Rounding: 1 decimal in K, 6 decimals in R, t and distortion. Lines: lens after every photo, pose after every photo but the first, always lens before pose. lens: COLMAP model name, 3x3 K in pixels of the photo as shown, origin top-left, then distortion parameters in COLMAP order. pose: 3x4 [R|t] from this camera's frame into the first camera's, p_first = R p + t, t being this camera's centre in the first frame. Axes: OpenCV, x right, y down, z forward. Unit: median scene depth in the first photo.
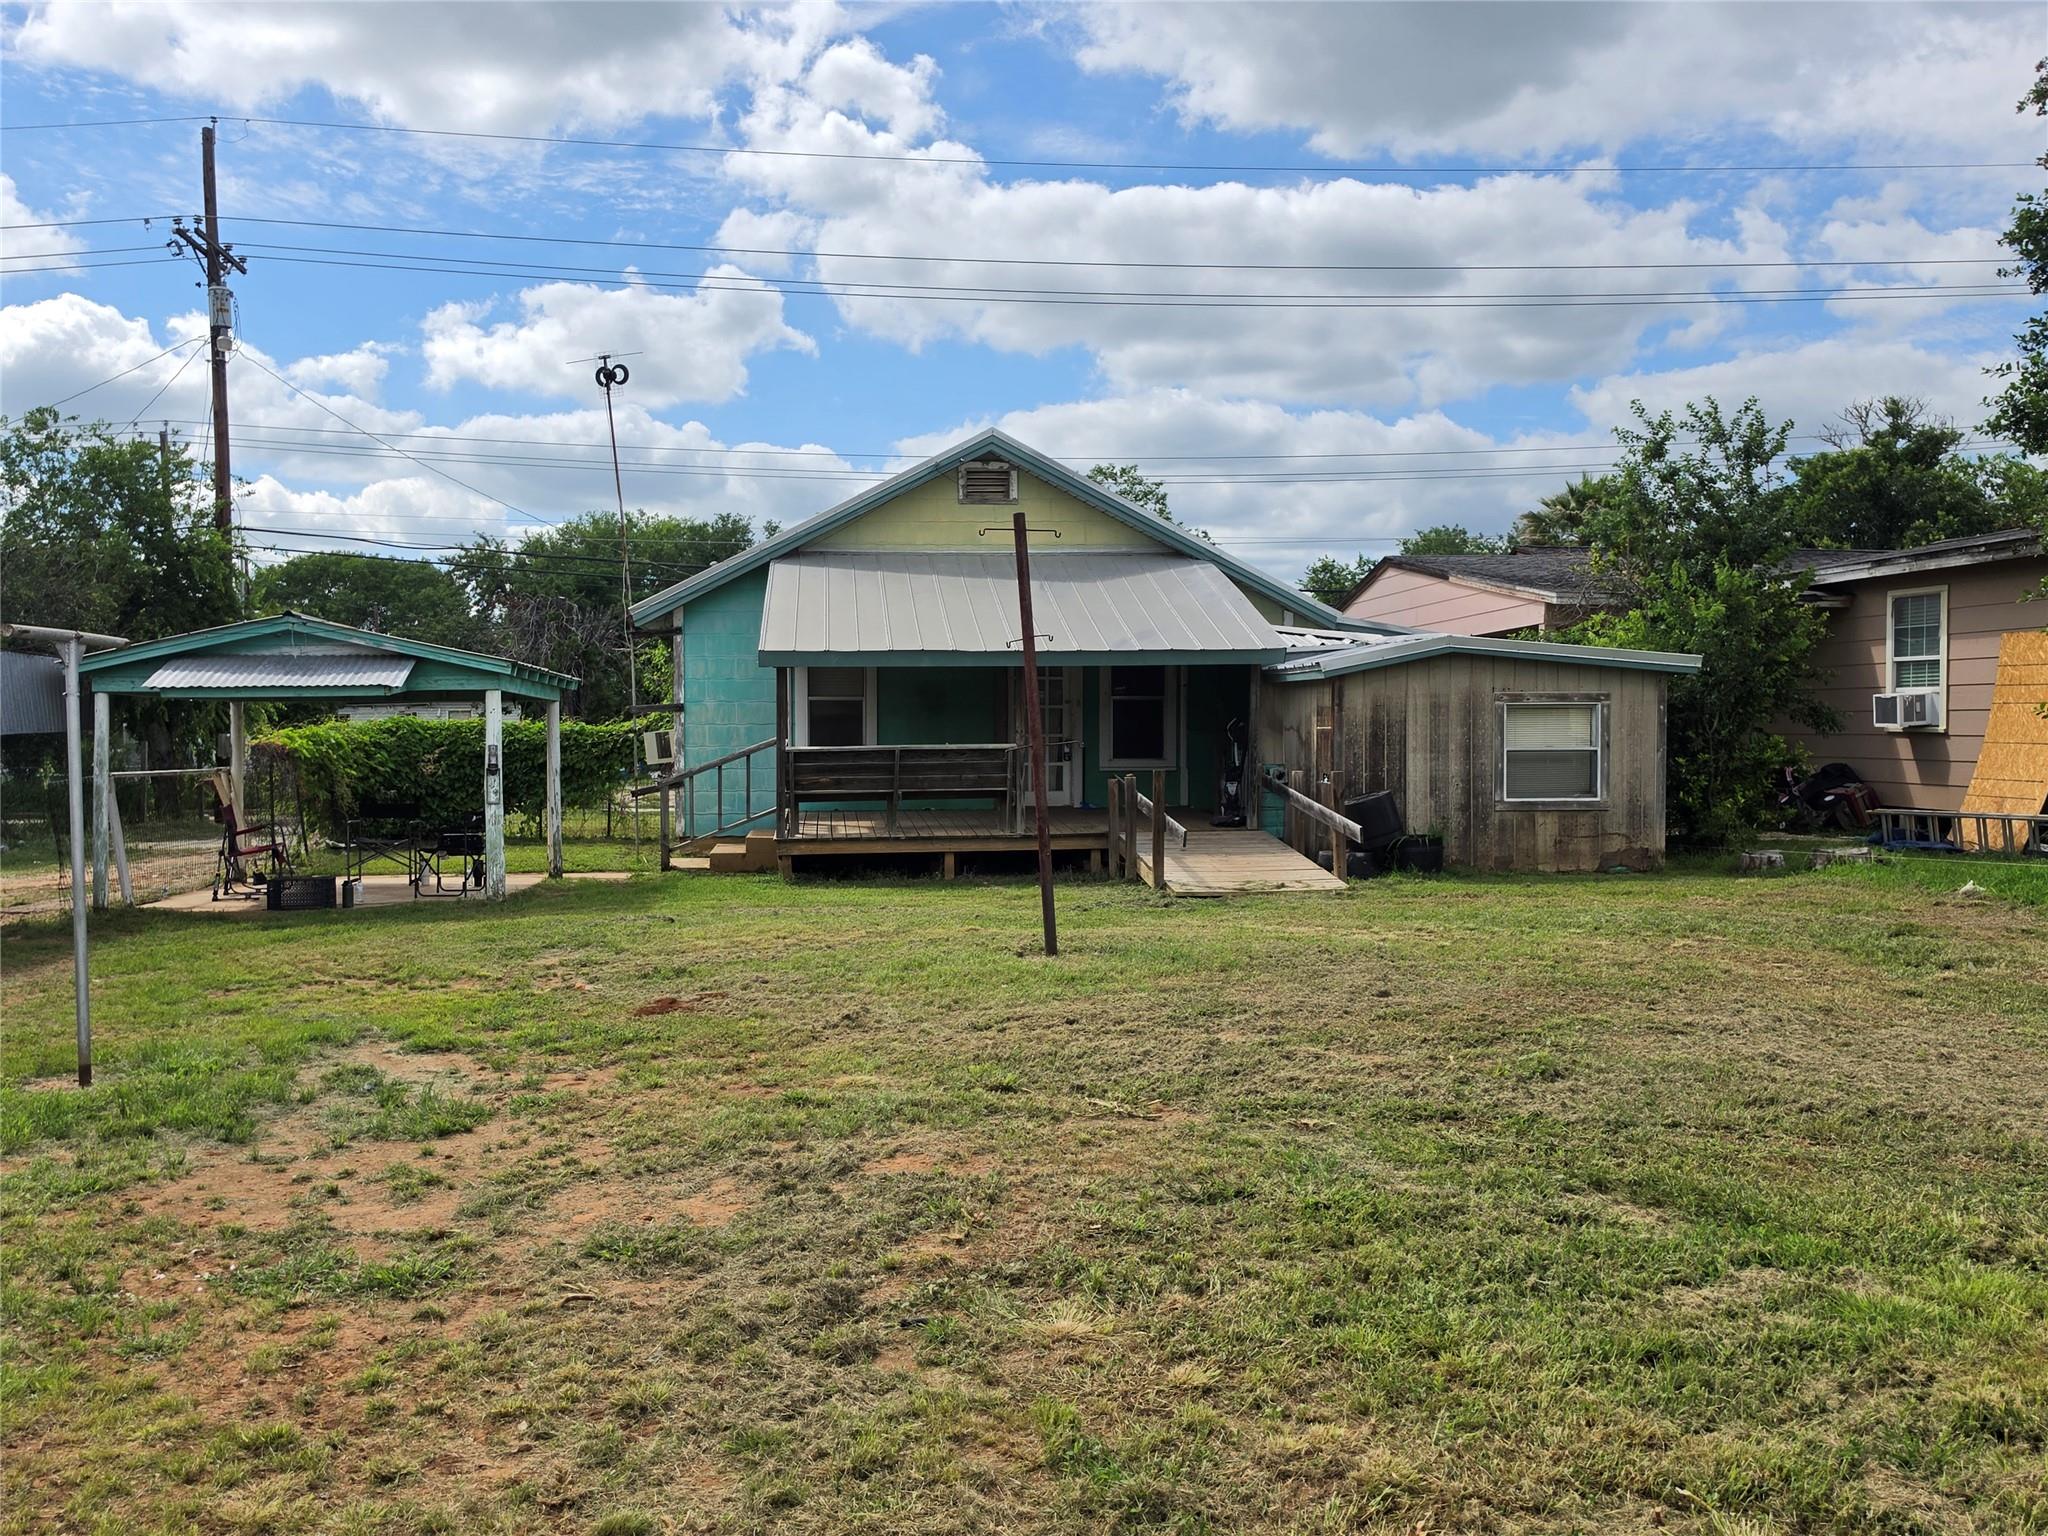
lens RADIAL K [[1774.9, 0, 1019.3], [0, 1774.9, 788.2], [0, 0, 1]] dist [0.150651, -0.247853]
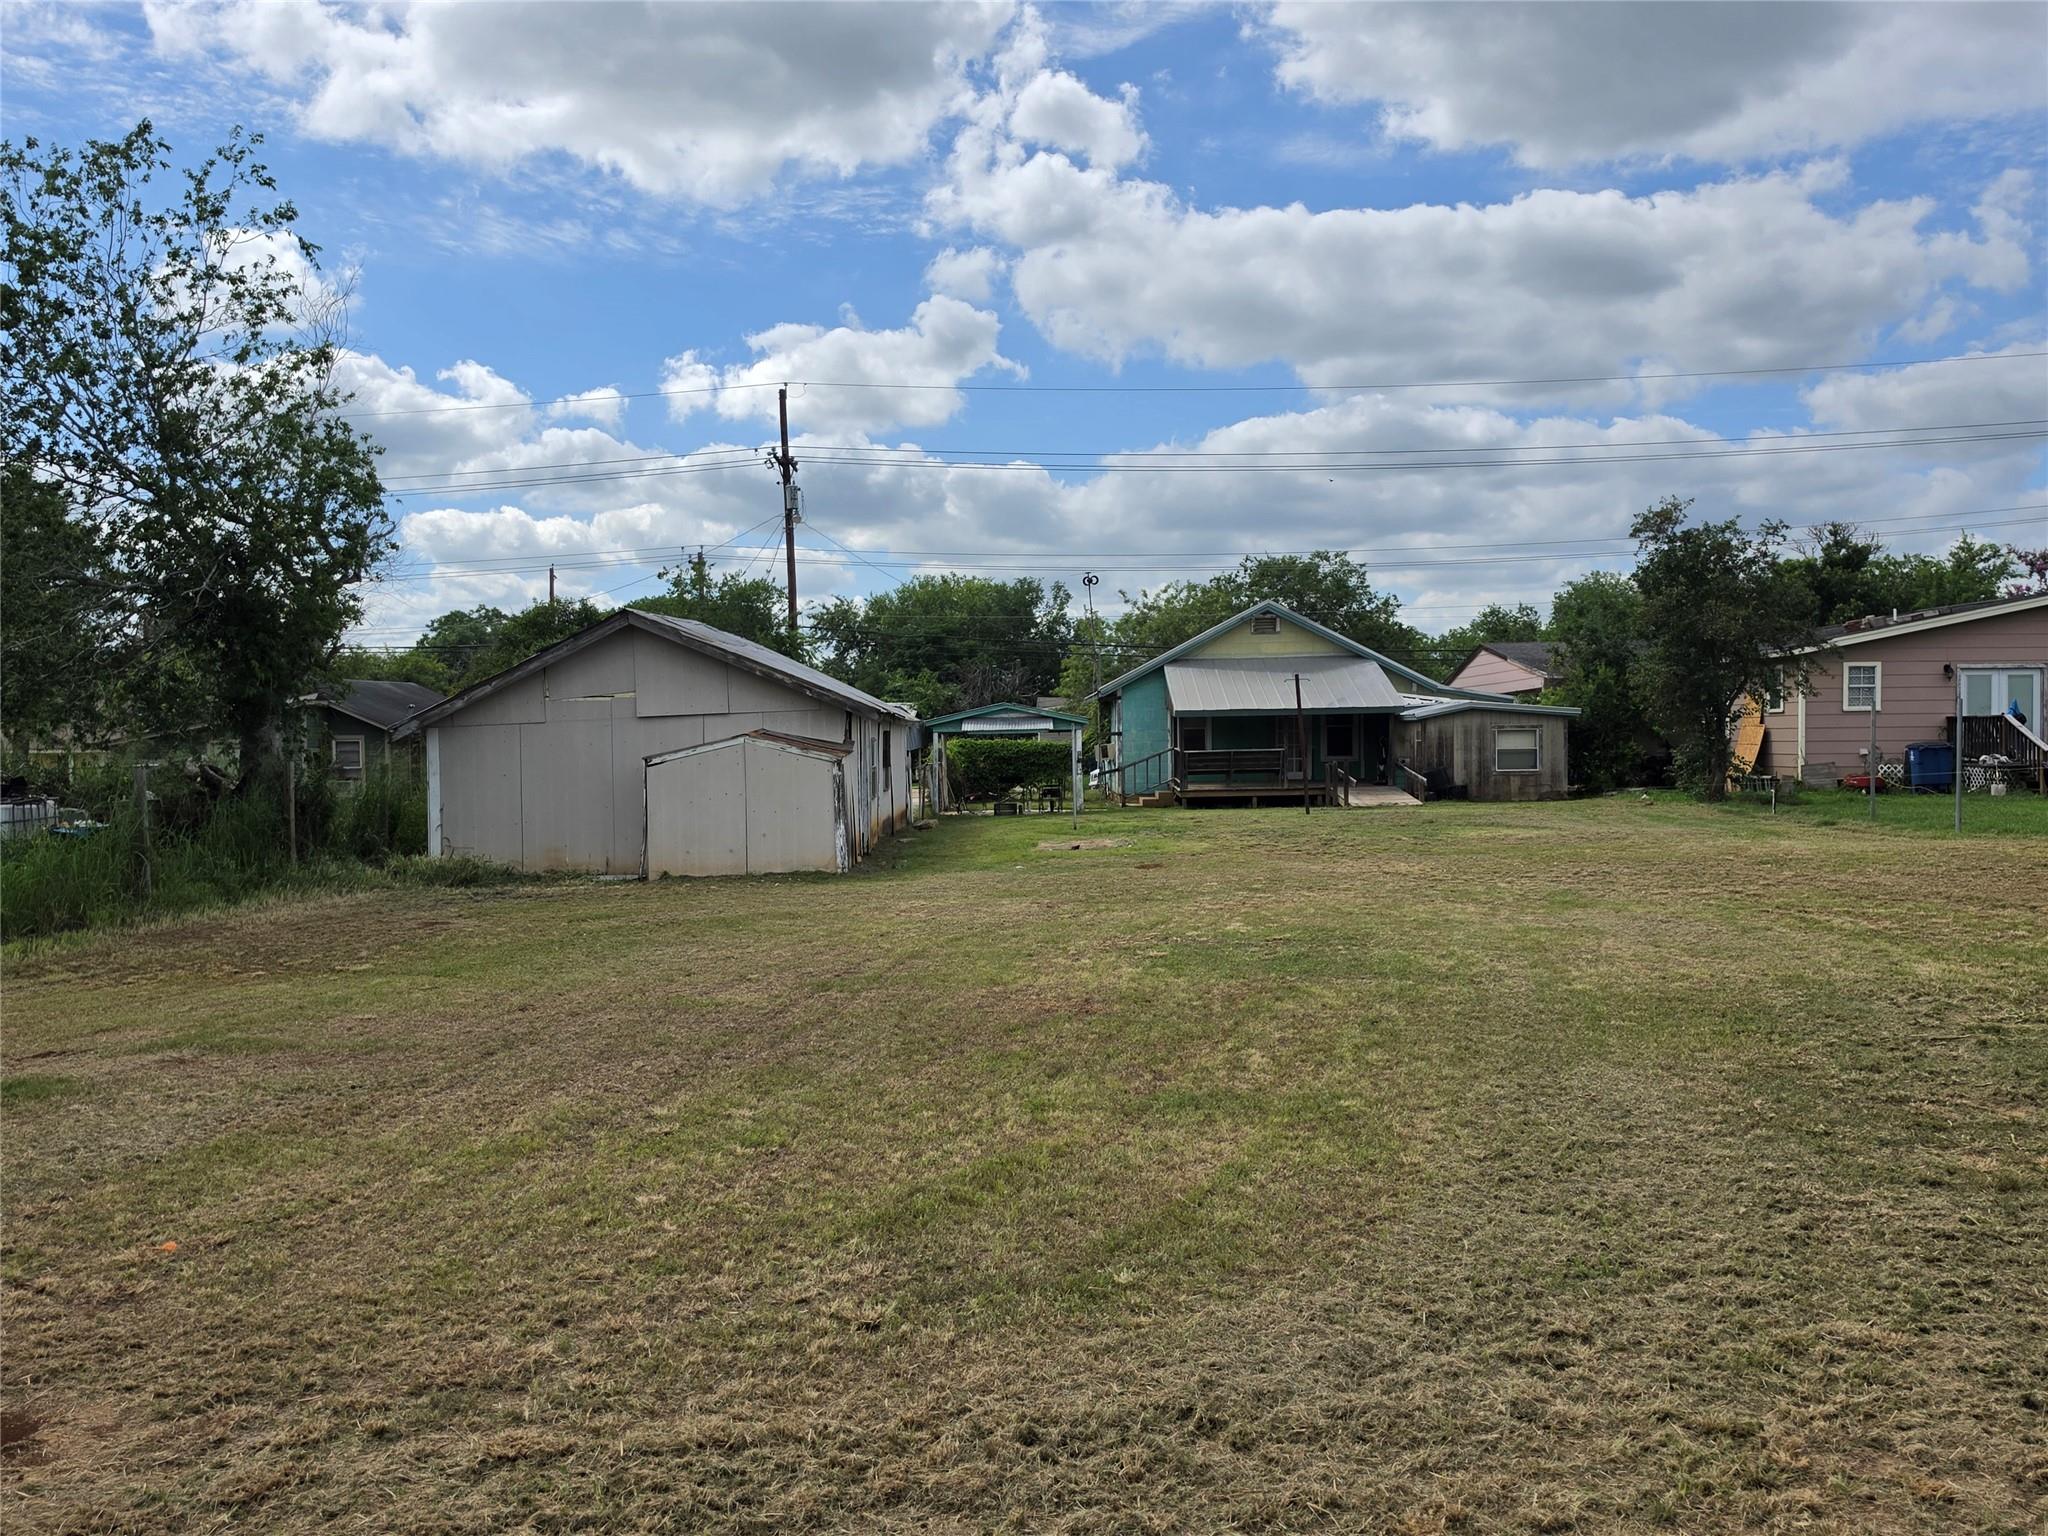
lens RADIAL K [[1778.7, 0, 1039.4], [0, 1778.7, 776.6], [0, 0, 1]] dist [0.140473, -0.217570]
pose [[0.994548, -0.008234, -0.103952, -0.074731], [0.006493, 0.999833, -0.017071, 0.046566], [0.104075, 0.016303, 0.994436, -1.278981]]
